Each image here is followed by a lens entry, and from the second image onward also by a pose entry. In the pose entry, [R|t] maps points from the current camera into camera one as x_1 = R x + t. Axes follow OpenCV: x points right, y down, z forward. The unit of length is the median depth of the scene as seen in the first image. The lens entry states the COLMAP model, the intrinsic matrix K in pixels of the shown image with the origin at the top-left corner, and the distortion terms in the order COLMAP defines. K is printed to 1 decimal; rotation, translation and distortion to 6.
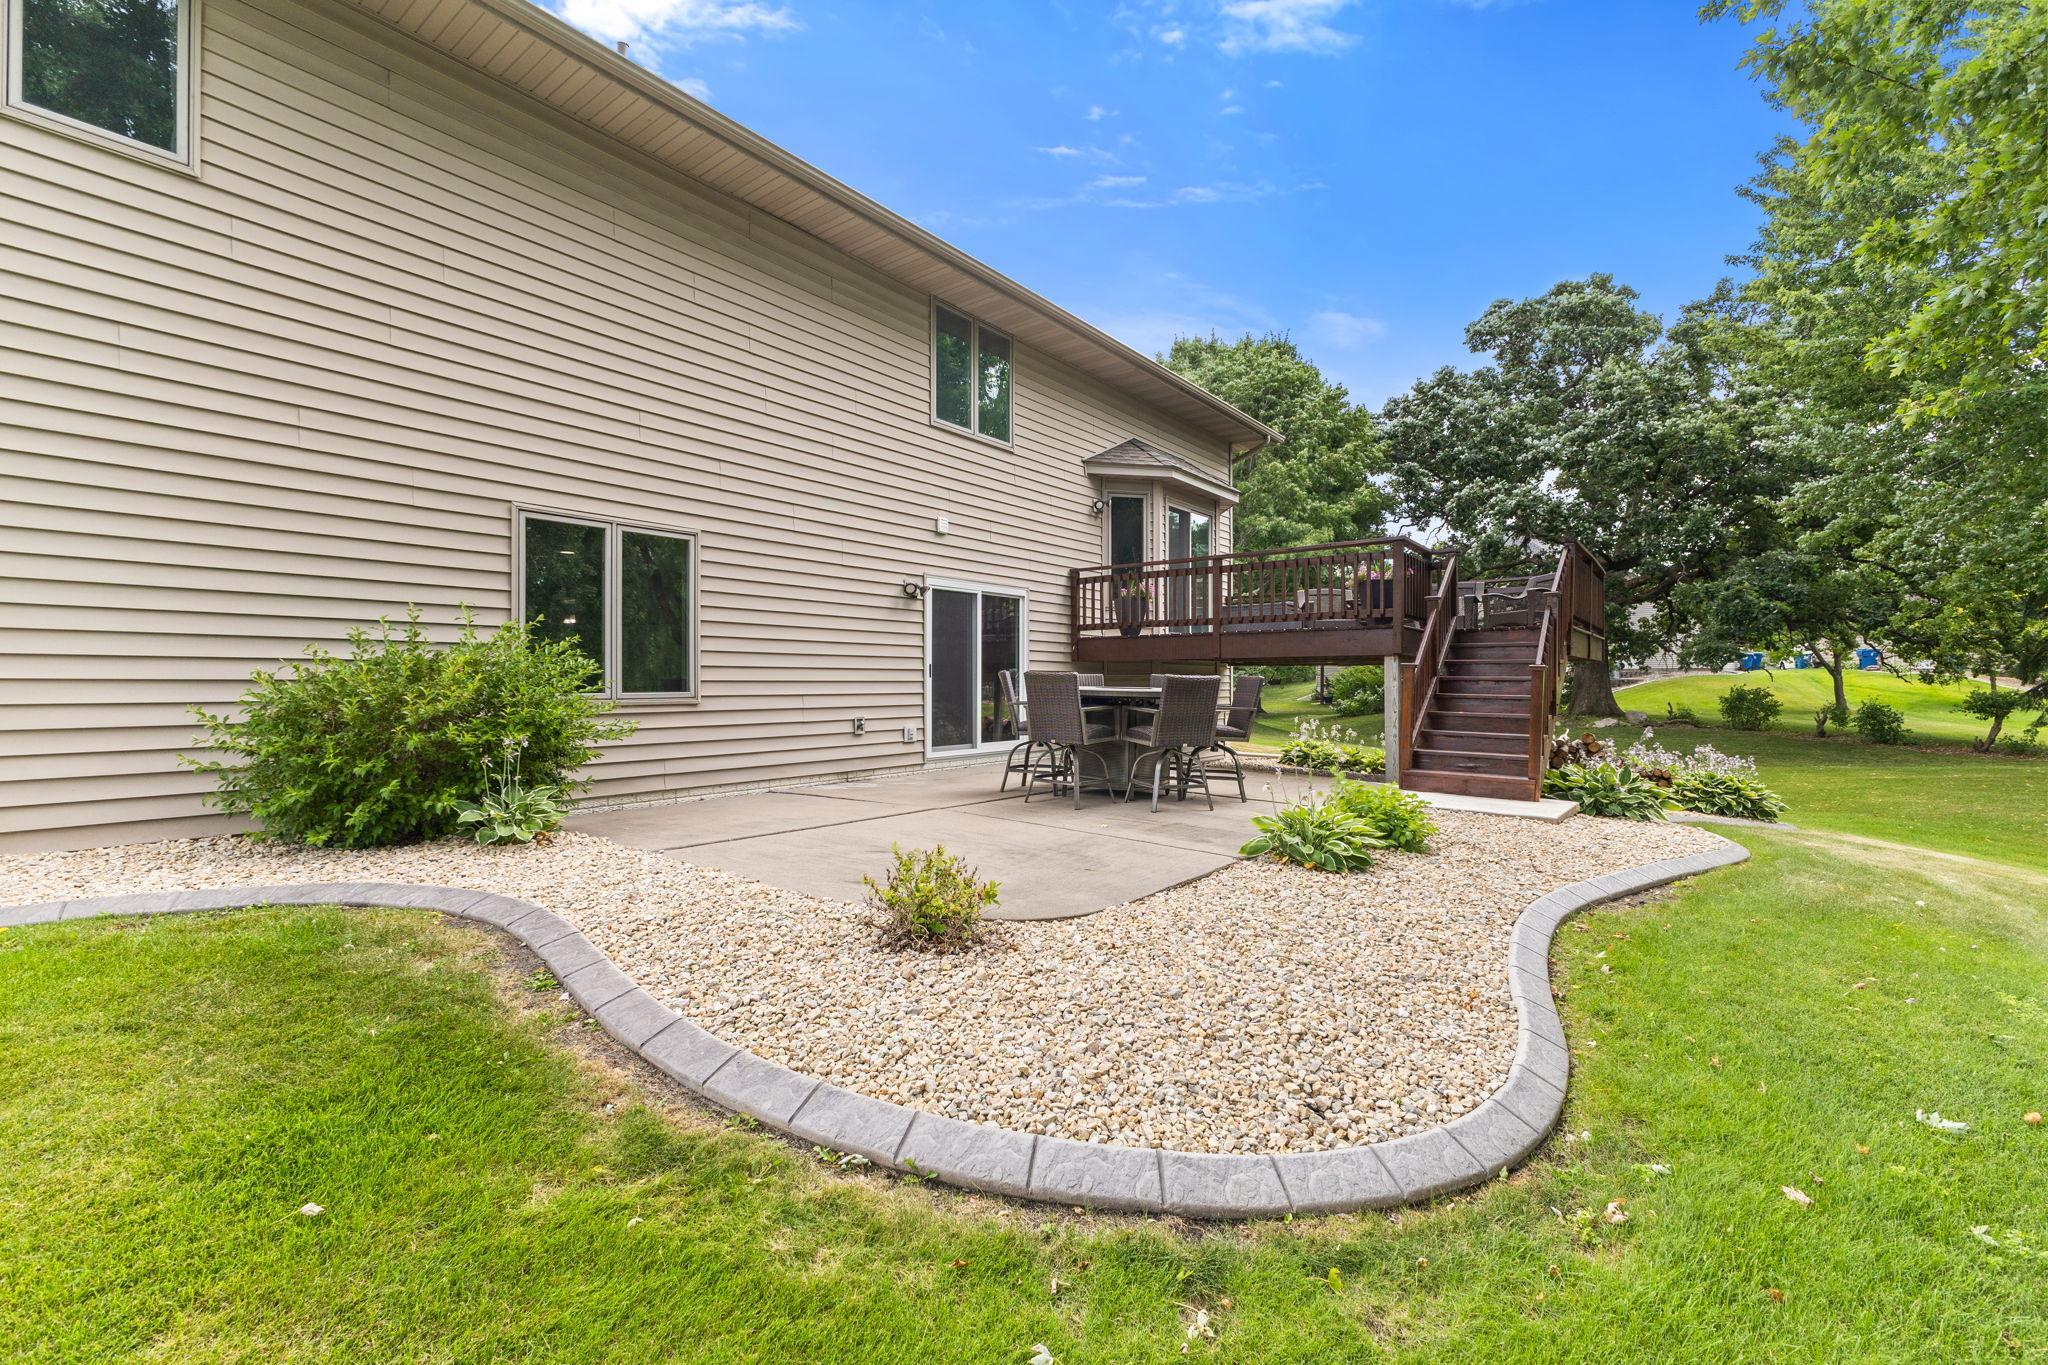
lens RADIAL K [[883.0, 0, 1022.1], [0, 883.0, 681.0], [0, 0, 1]] dist [0.010299, -0.000242]
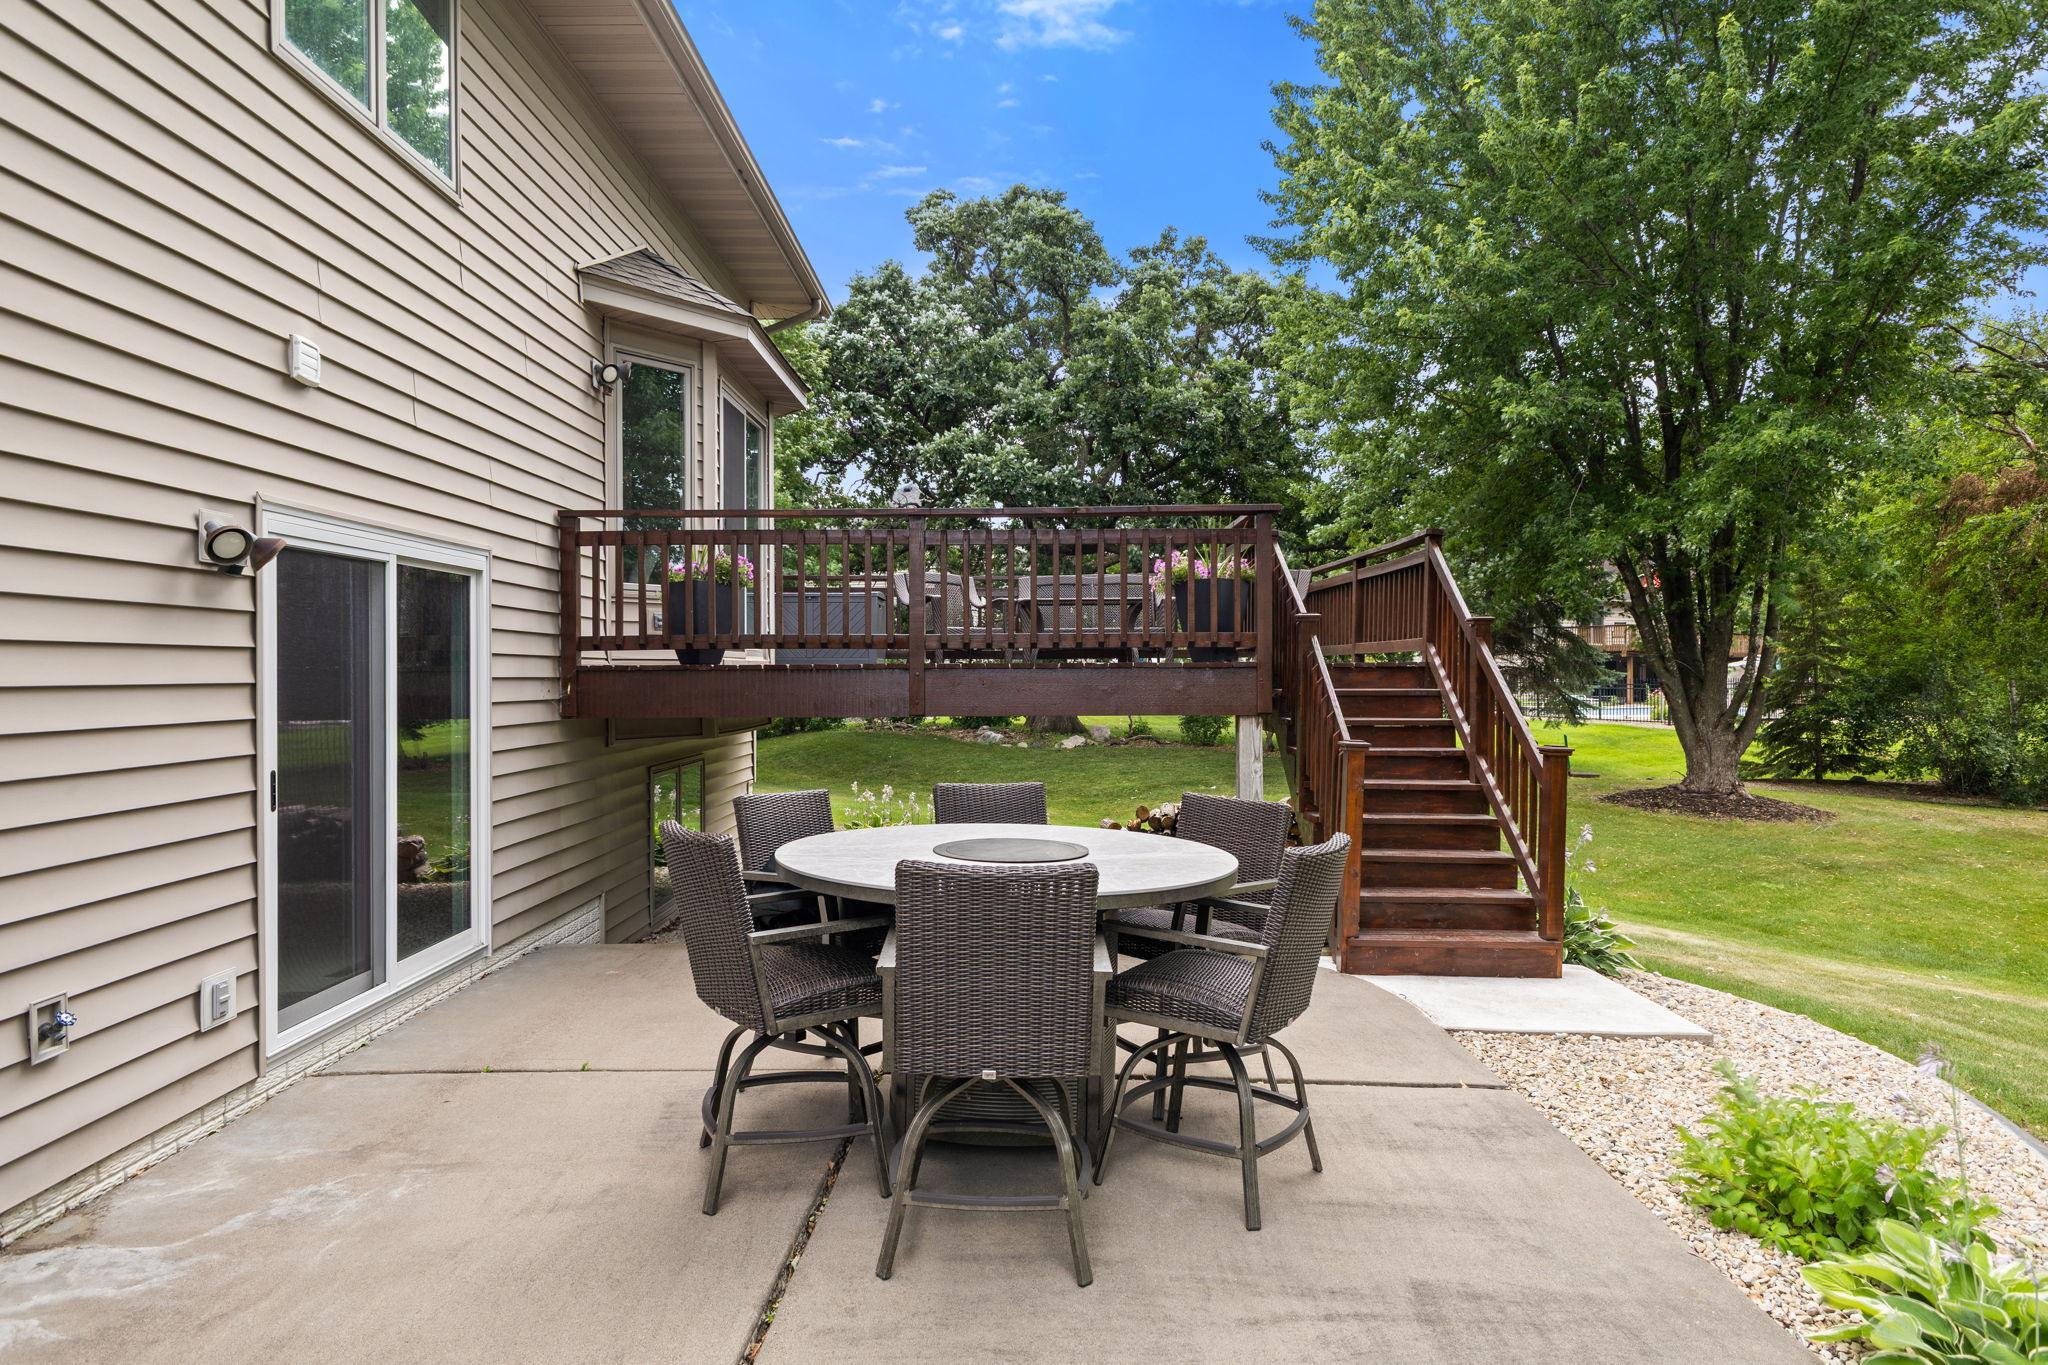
lens RADIAL K [[1204.7, 0, 1023.0], [0, 1204.7, 682.7], [0, 0, 1]] dist [-0.002075, -0.001840]
pose [[0.788328, -0.006747, 0.615218, -0.142236], [-0.000952, 0.999925, 0.012186, -0.052016], [-0.615255, -0.010192, 0.788262, 0.417172]]
